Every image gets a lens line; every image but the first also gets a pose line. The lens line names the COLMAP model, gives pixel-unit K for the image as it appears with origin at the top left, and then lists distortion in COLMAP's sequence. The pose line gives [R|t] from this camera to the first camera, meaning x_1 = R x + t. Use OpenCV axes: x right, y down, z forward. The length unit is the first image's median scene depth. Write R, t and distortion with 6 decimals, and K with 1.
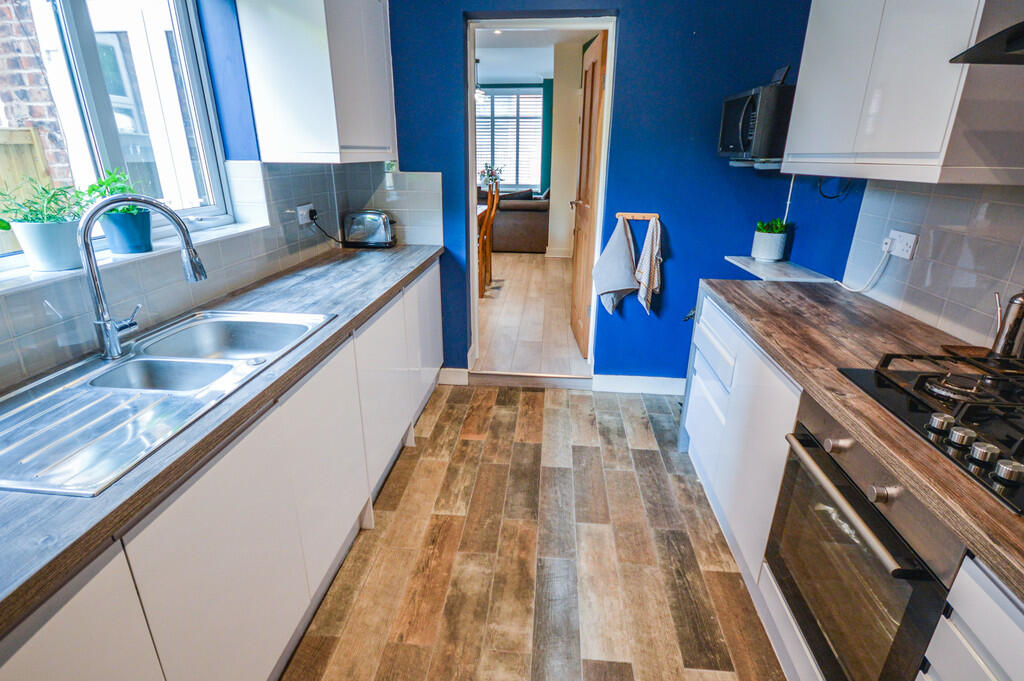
lens RADIAL K [[496.0, 0, 509.6], [0, 496.0, 340.0], [0, 0, 1]] dist [0.002281, 0.000432]
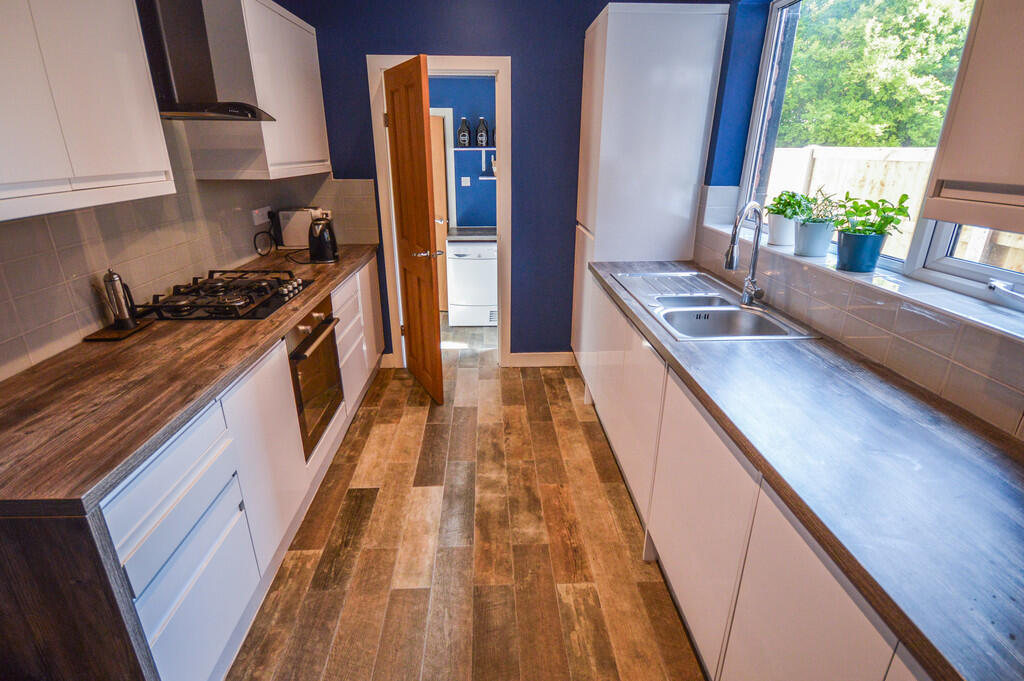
lens RADIAL K [[496.0, 0, 509.2], [0, 496.0, 339.8], [0, 0, 1]] dist [0.002281, 0.000432]
pose [[-0.990498, 0.040425, -0.131452, 0.106085], [-0.057164, 0.748327, 0.660863, -0.632637], [0.125084, 0.662098, -0.738905, 1.565456]]
